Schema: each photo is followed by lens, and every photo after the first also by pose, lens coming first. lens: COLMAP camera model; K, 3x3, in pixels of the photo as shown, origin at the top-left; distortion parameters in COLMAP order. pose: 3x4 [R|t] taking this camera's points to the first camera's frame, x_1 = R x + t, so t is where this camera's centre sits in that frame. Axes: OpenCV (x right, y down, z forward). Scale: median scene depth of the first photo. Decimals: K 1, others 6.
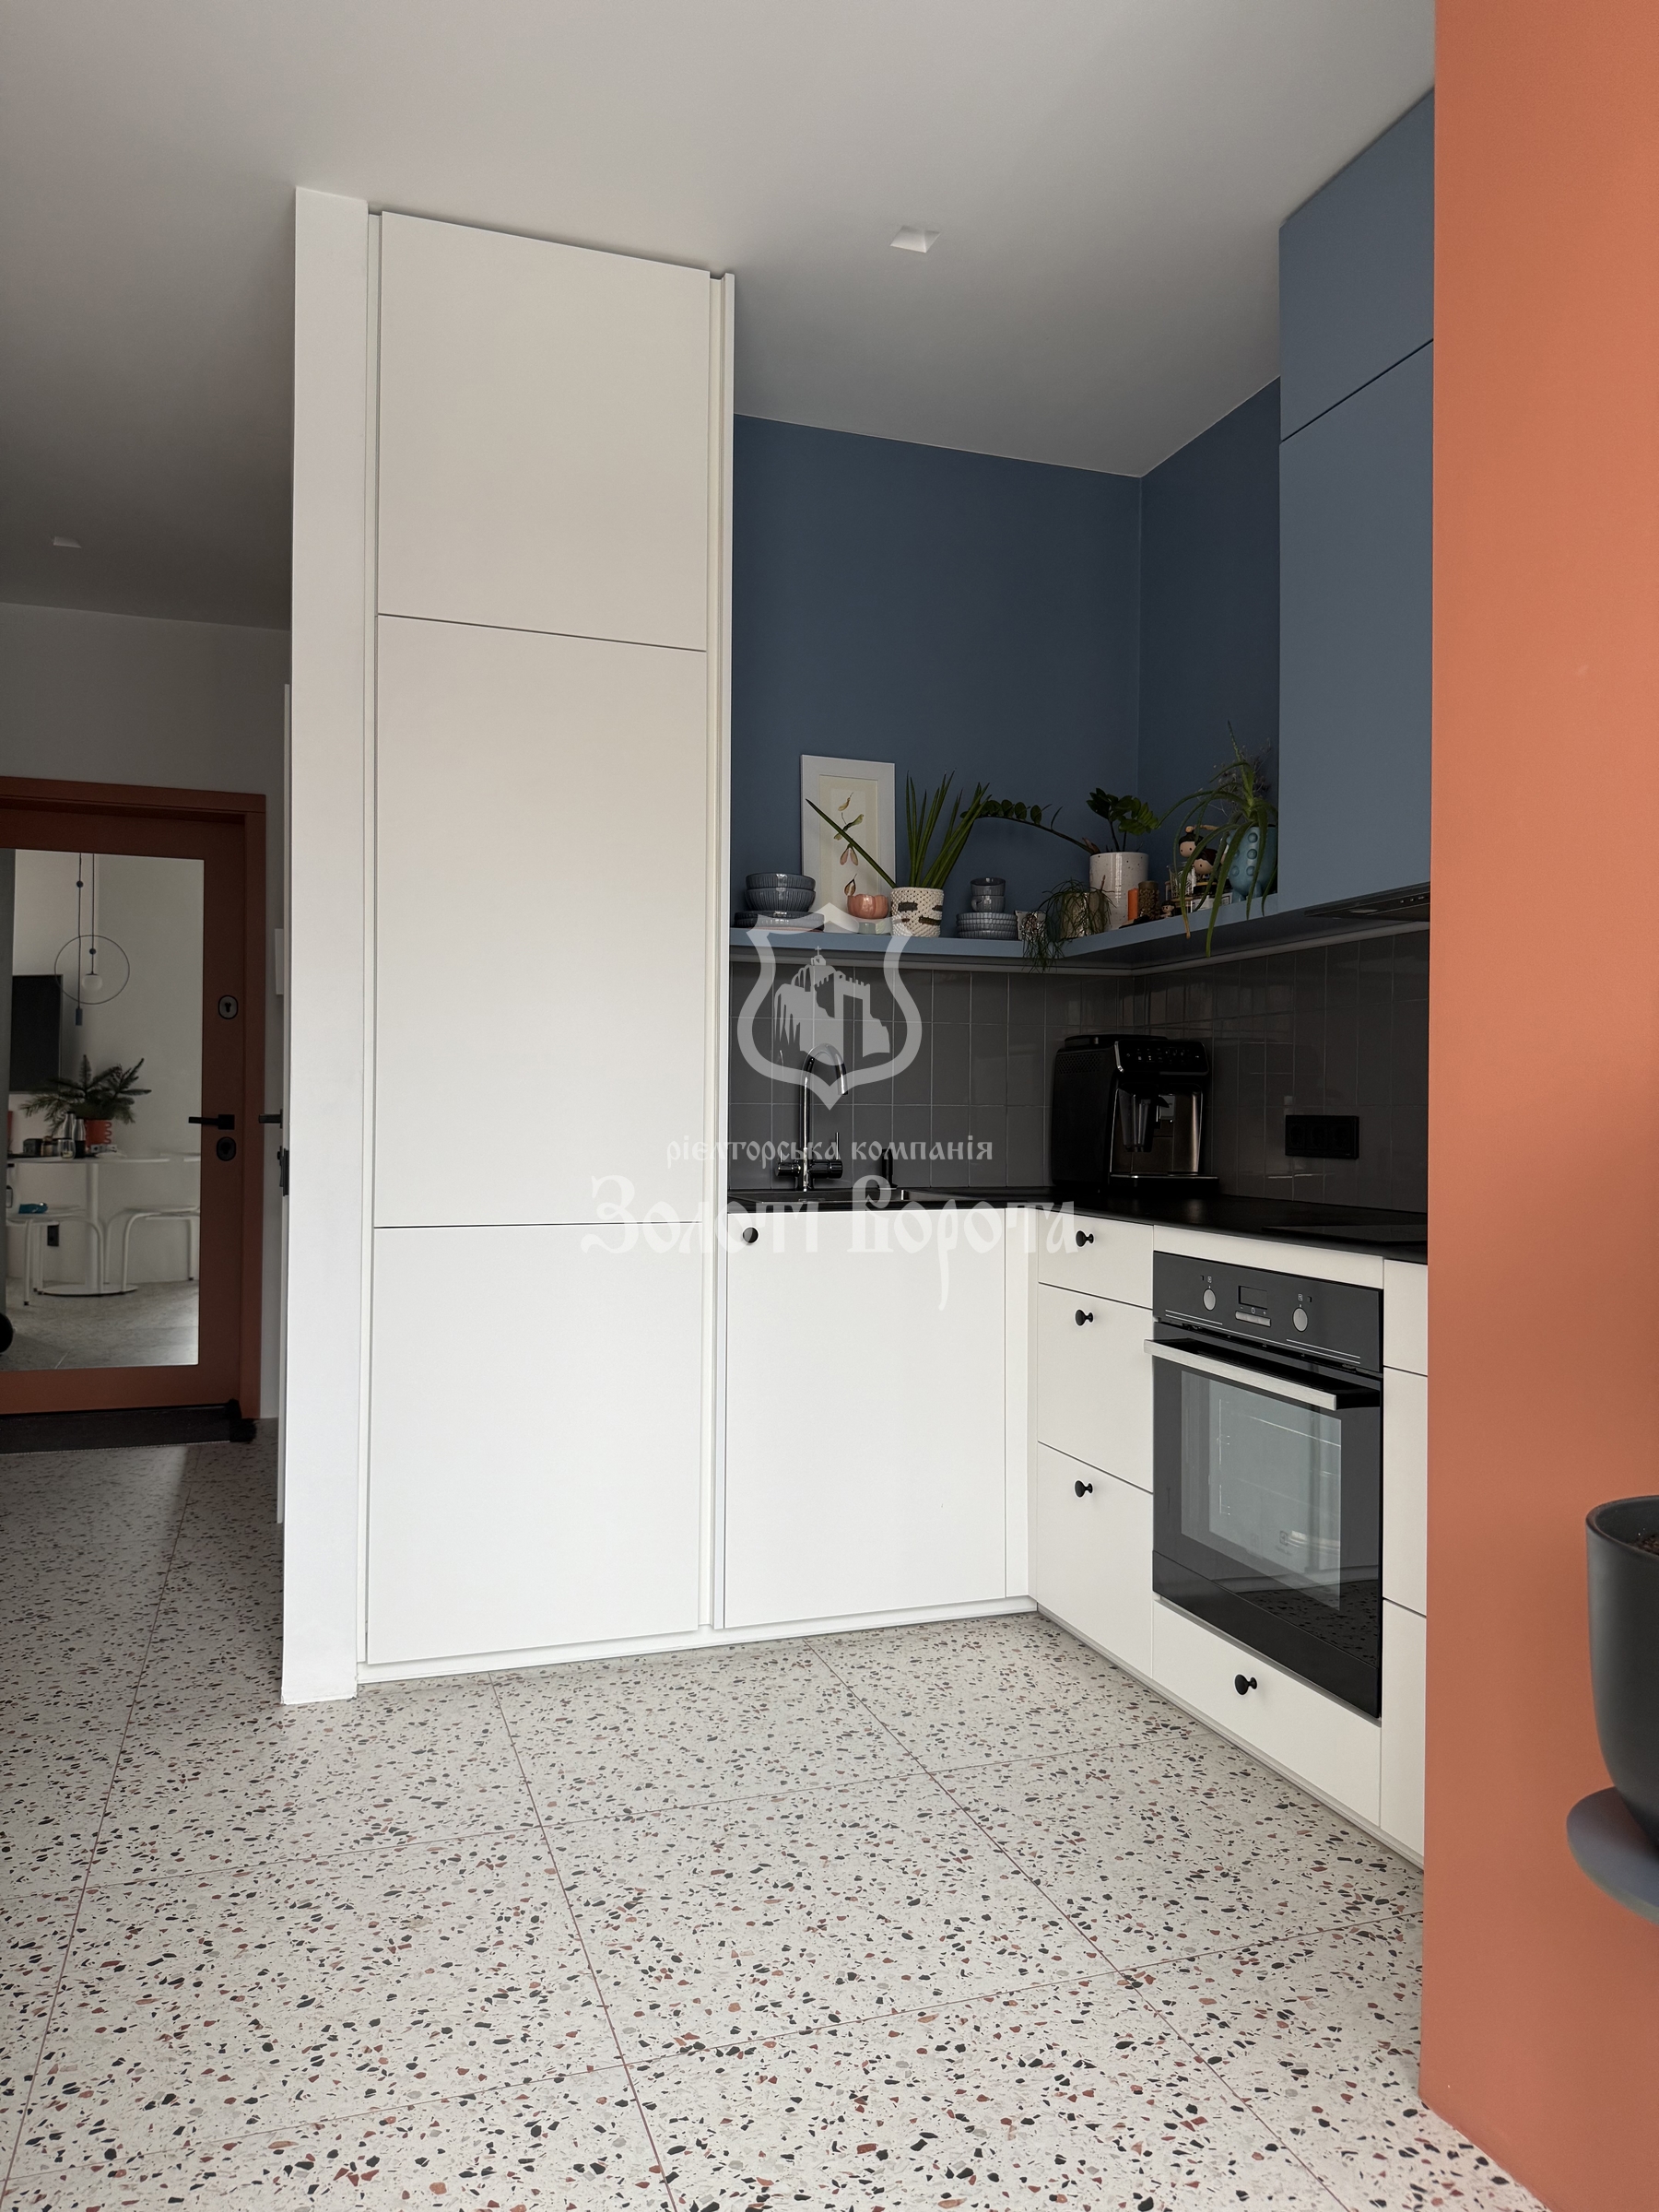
lens RADIAL K [[1626.8, 0, 811.8], [0, 1626.8, 1094.3], [0, 0, 1]] dist [0.025453, -0.018337]
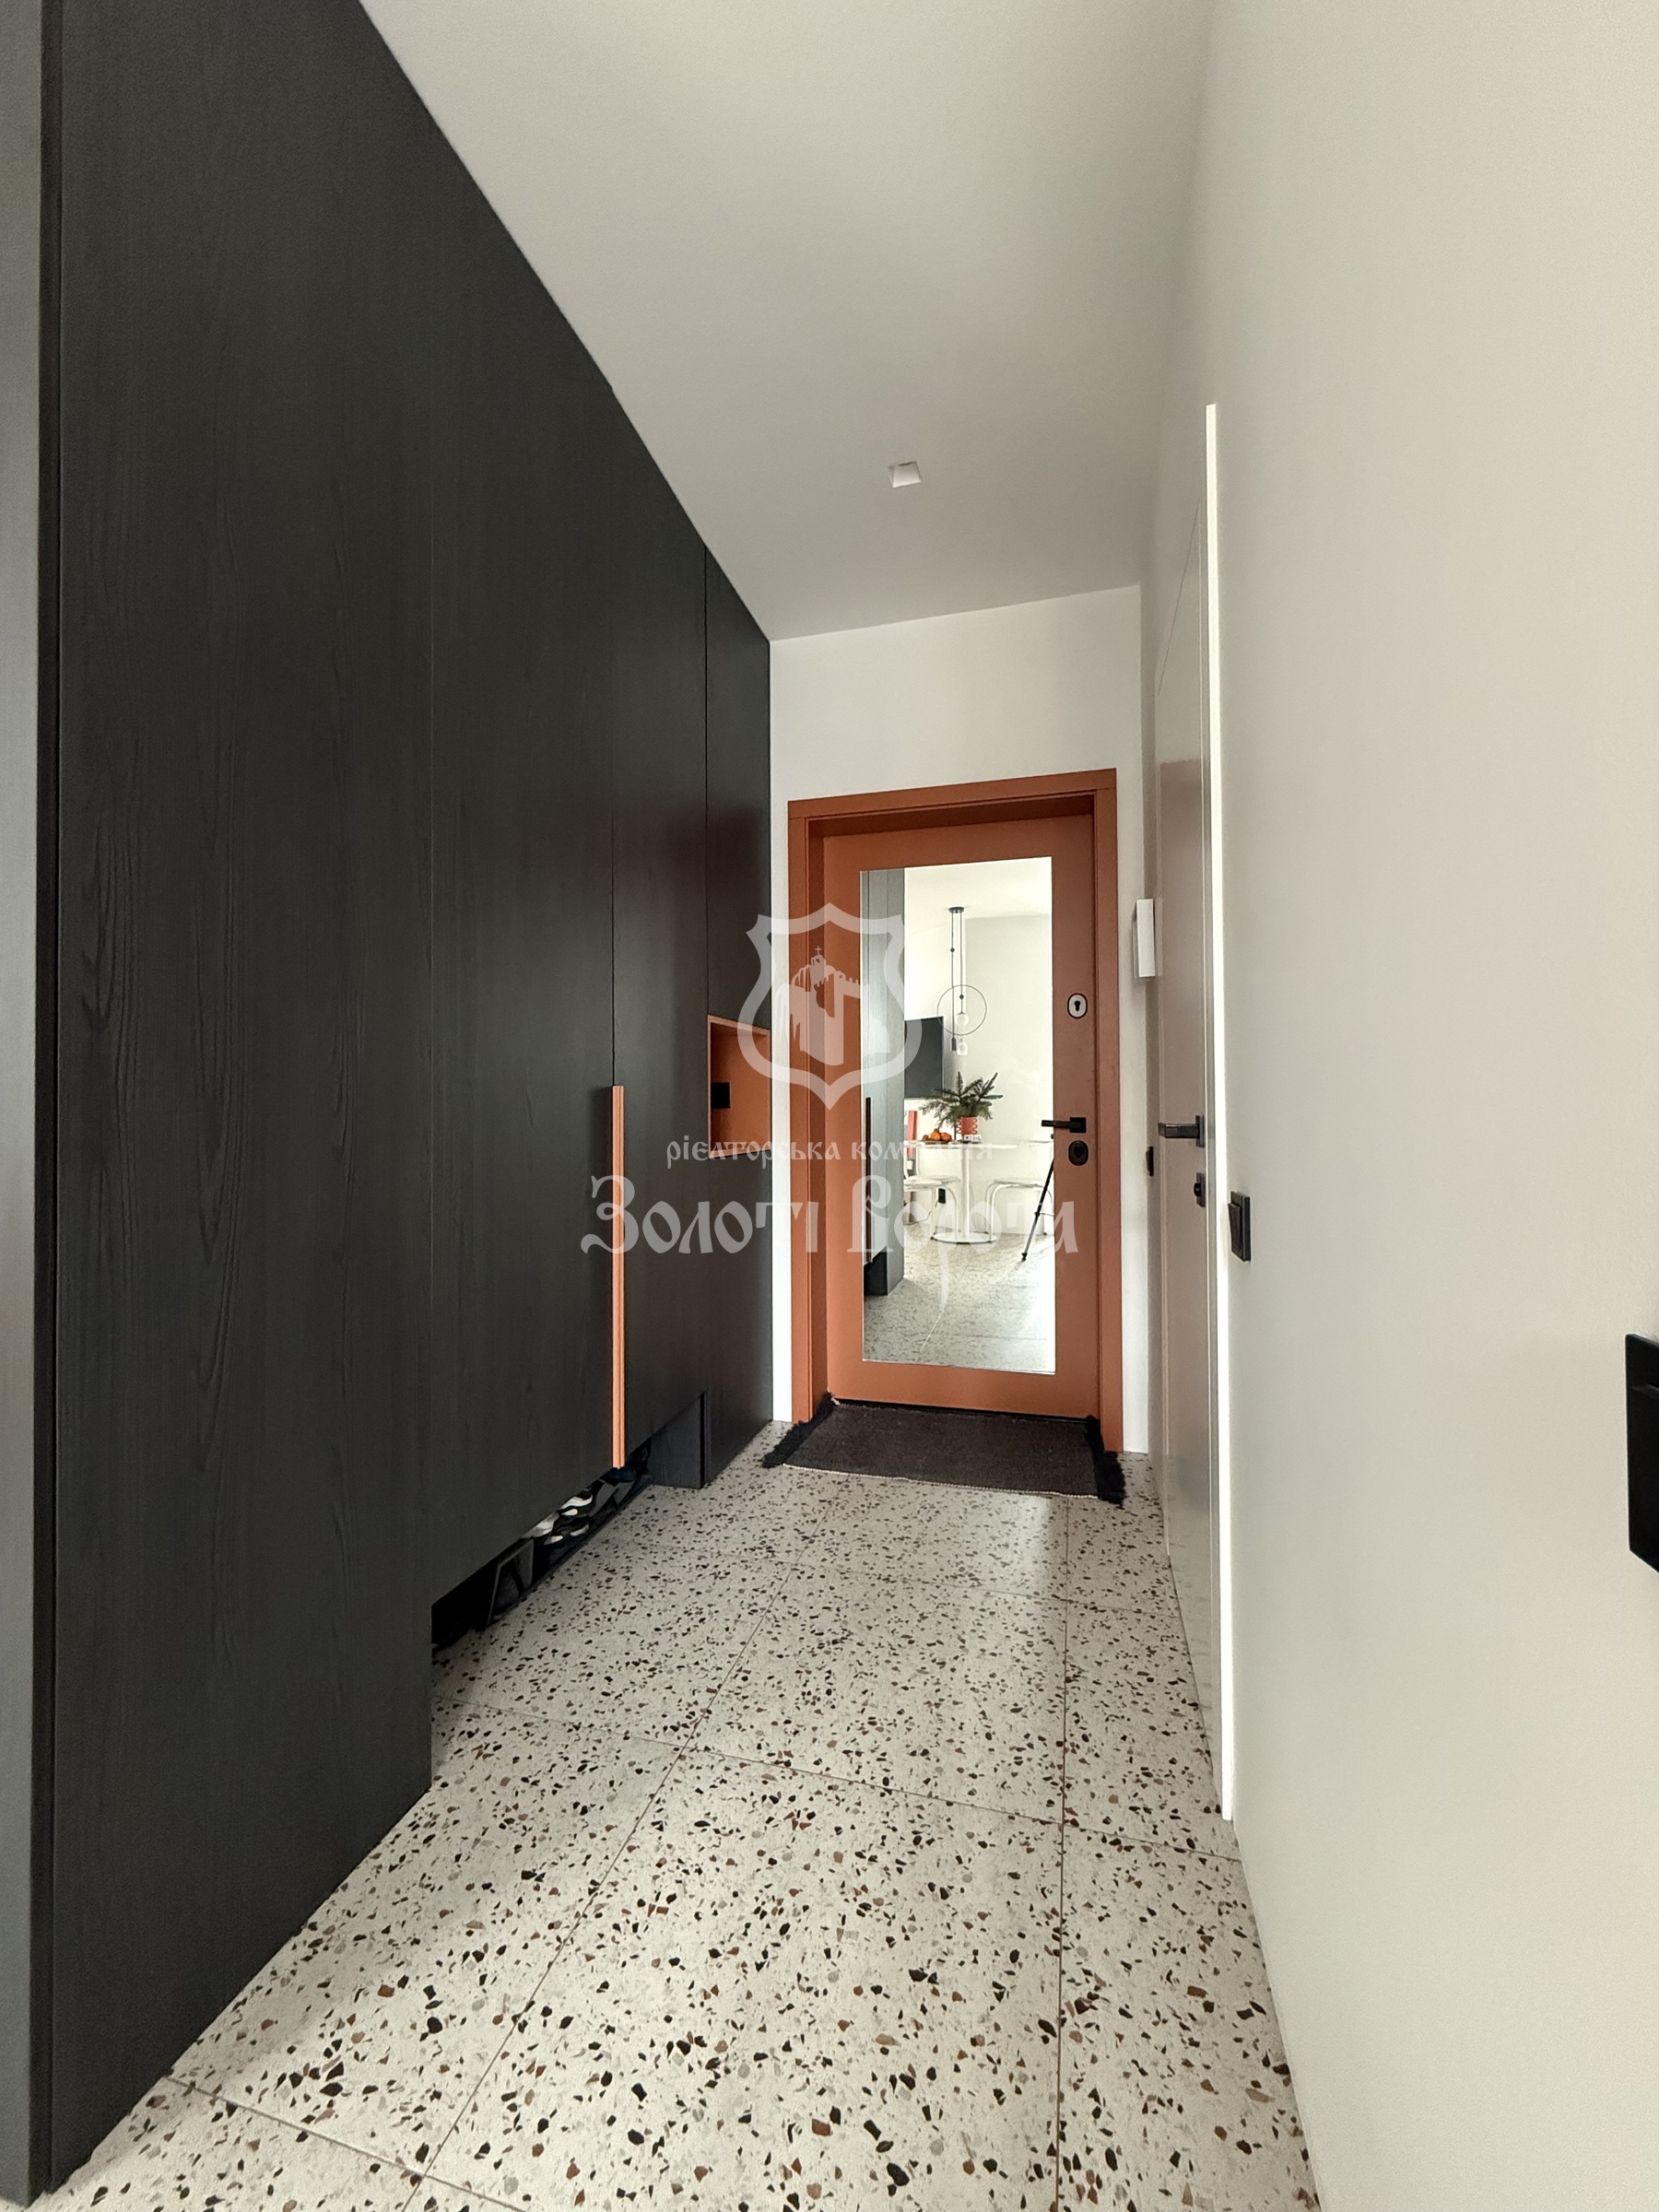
lens RADIAL K [[891.0, 0, 830.9], [0, 891.0, 1103.0], [0, 0, 1]] dist [0.004065, 0.000455]
pose [[0.839655, -0.014952, -0.542914, -0.131197], [0.018001, 0.999838, 0.000304, 0.000820], [0.542821, -0.010029, 0.839789, 0.321497]]
